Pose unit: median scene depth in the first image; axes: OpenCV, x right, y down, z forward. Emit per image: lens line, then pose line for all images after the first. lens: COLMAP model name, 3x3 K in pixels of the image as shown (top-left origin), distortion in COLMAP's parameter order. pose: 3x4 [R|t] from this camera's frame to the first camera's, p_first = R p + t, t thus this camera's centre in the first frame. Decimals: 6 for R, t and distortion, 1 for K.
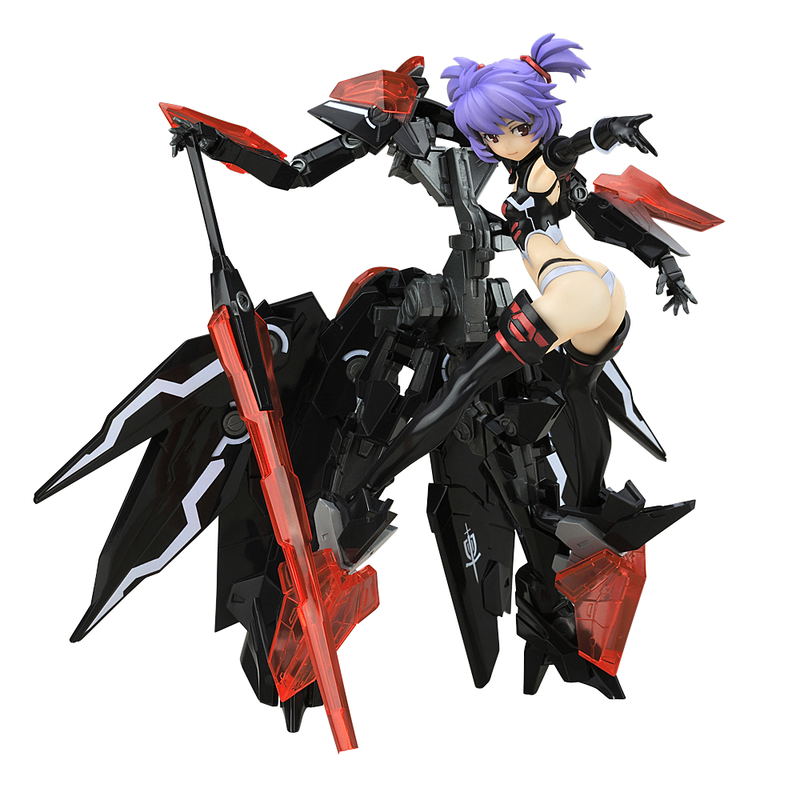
lens RADIAL K [[3399.1, 0, 400.0], [0, 3399.1, 400.0], [0, 0, 1]] dist [-0.022113, 10.928536]
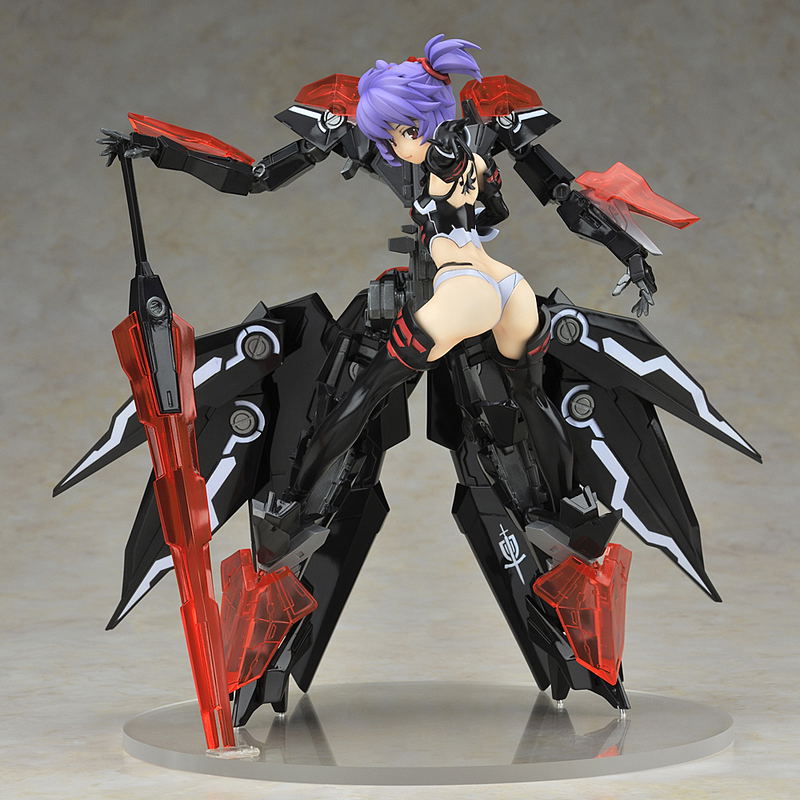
lens RADIAL K [[3399.1, 0, 400.0], [0, 3399.1, 400.0], [0, 0, 1]] dist [-0.022113, 10.928536]
pose [[0.914433, 0.010184, -0.404609, 0.419261], [-0.003011, 0.999827, 0.018359, -0.019233], [0.404726, -0.015570, 0.914305, 0.088446]]
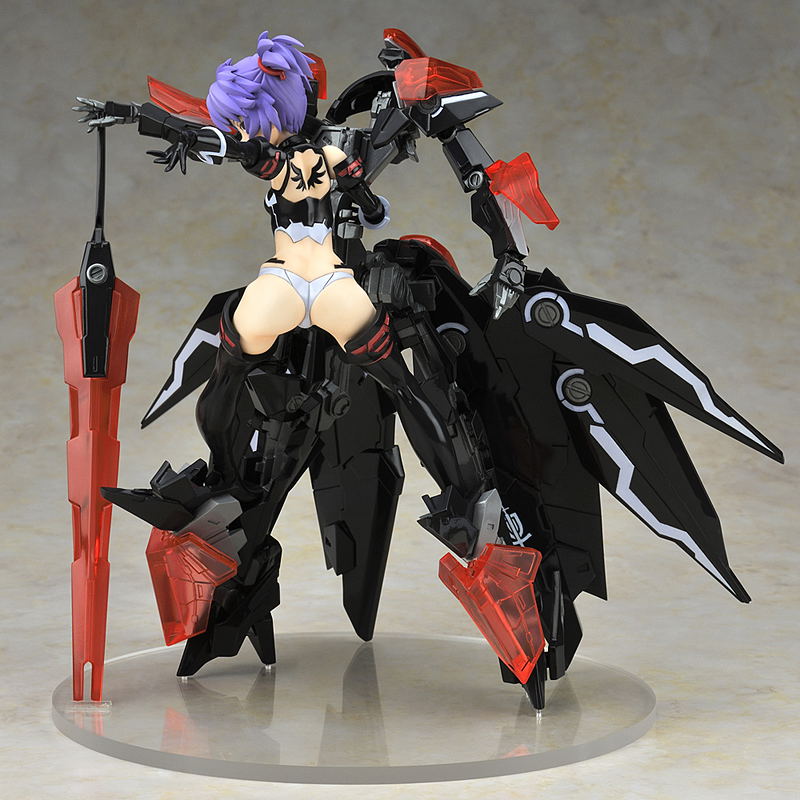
lens RADIAL K [[3399.1, 0, 400.0], [0, 3399.1, 400.0], [0, 0, 1]] dist [-0.022113, 10.928536]
pose [[0.541518, 0.126303, -0.831147, 0.864891], [-0.030251, 0.990937, 0.130876, -0.127377], [0.840145, -0.045729, 0.540431, 0.480269]]
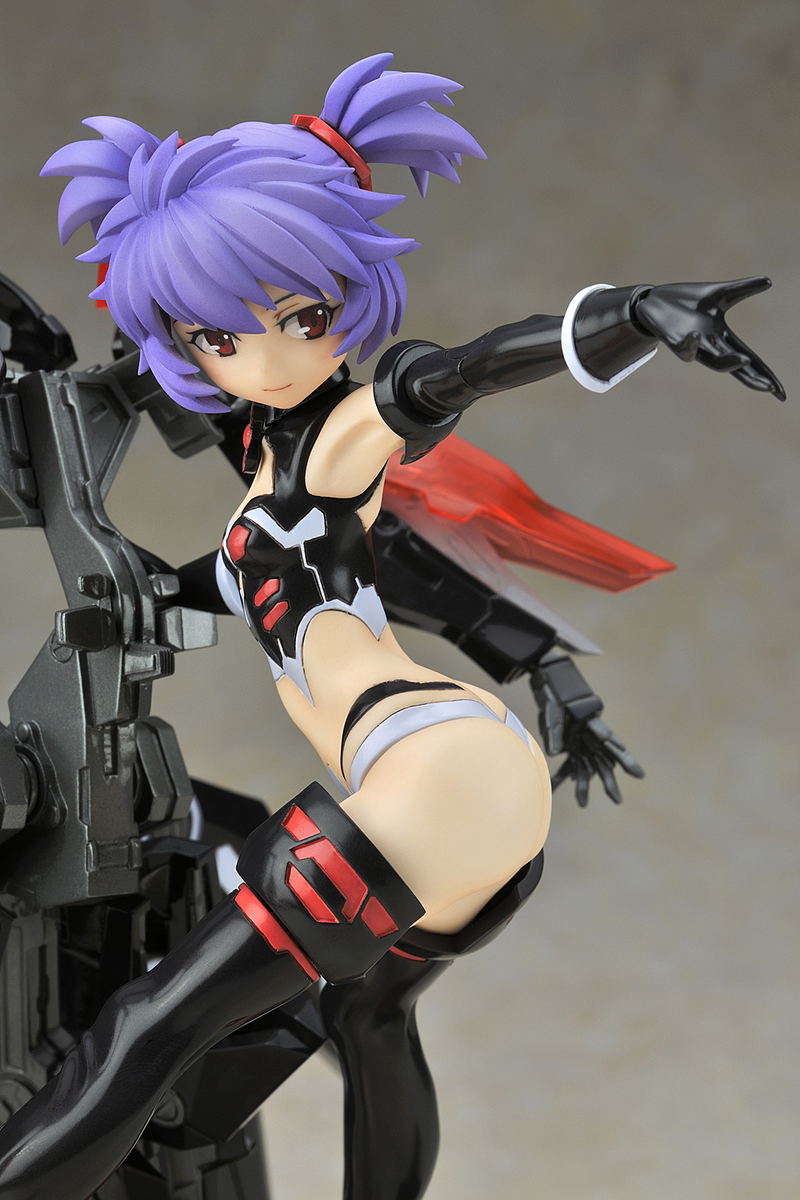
lens RADIAL K [[3810.8, 0, 399.8], [0, 3810.8, 631.7], [0, 0, 1]] dist [0.212999, 0.169613]
pose [[0.961280, -0.002706, 0.275561, -0.062531], [0.007059, 0.999865, -0.014808, -0.039681], [-0.275484, 0.016180, 0.961170, 0.593916]]
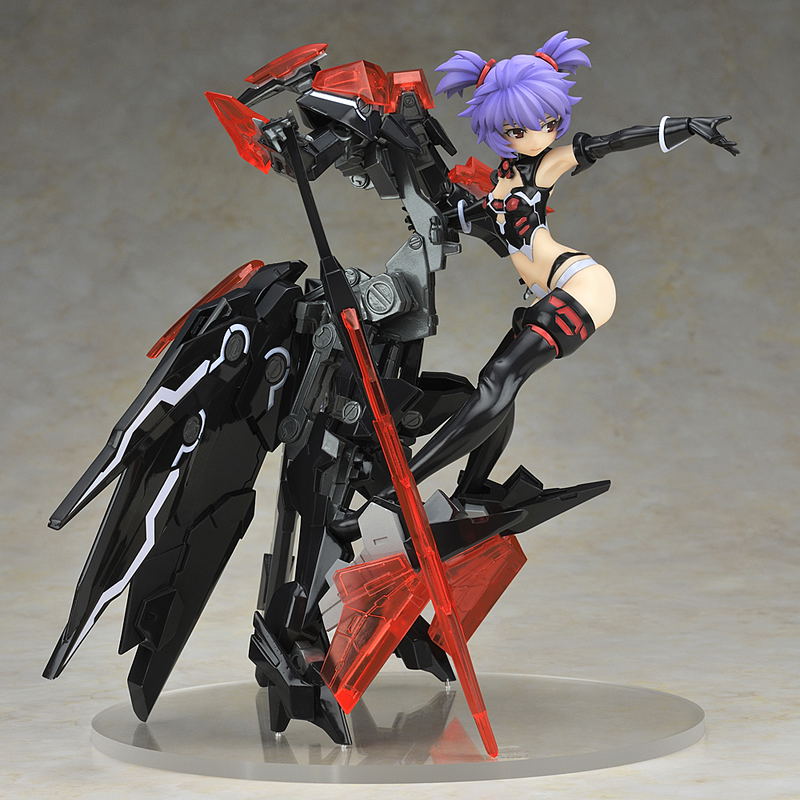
lens RADIAL K [[3399.1, 0, 400.0], [0, 3399.1, 400.0], [0, 0, 1]] dist [-0.022113, 10.928536]
pose [[0.749723, -0.046892, 0.660088, -0.644903], [0.029713, 0.998866, 0.037210, -0.035814], [-0.661084, -0.008284, 0.750266, 0.261329]]
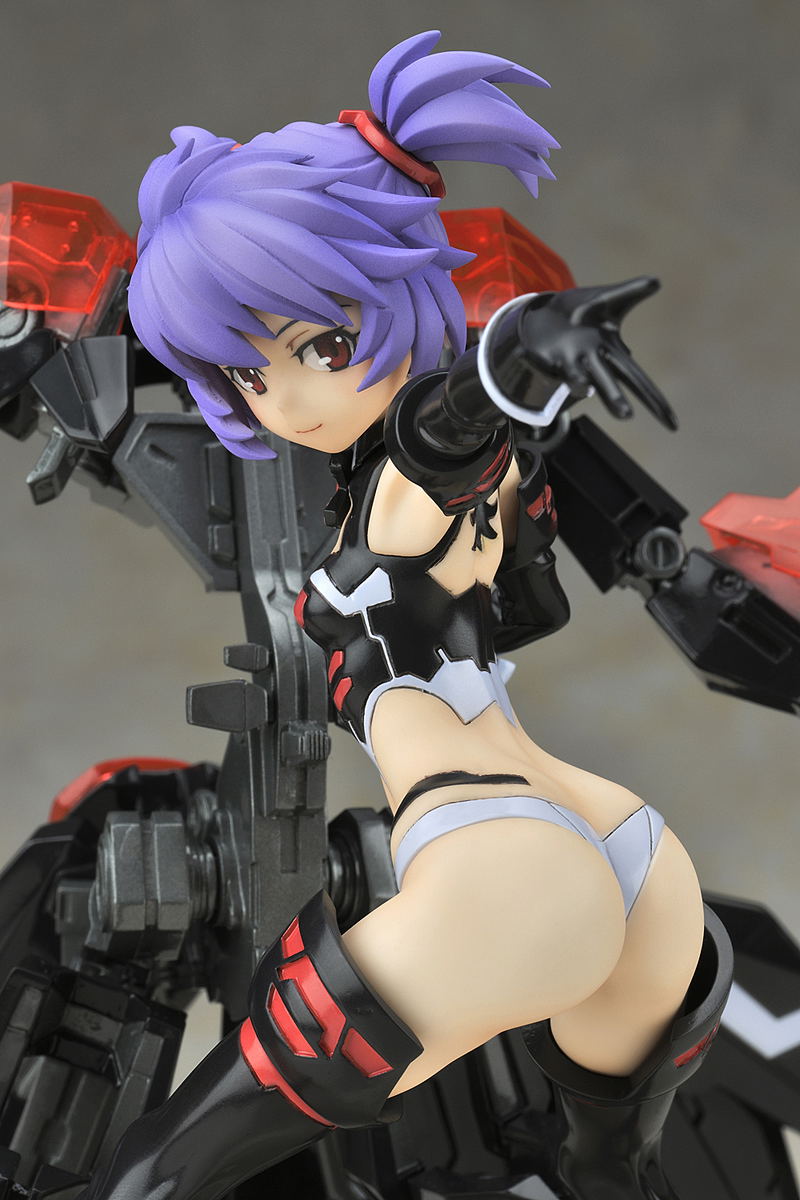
lens RADIAL K [[3810.8, 0, 399.8], [0, 3810.8, 631.7], [0, 0, 1]] dist [0.212999, 0.169613]
pose [[0.979167, 0.002481, -0.203040, 0.107309], [-0.008336, 0.999574, -0.027986, -0.043339], [0.202884, 0.029095, 0.978770, 0.645628]]
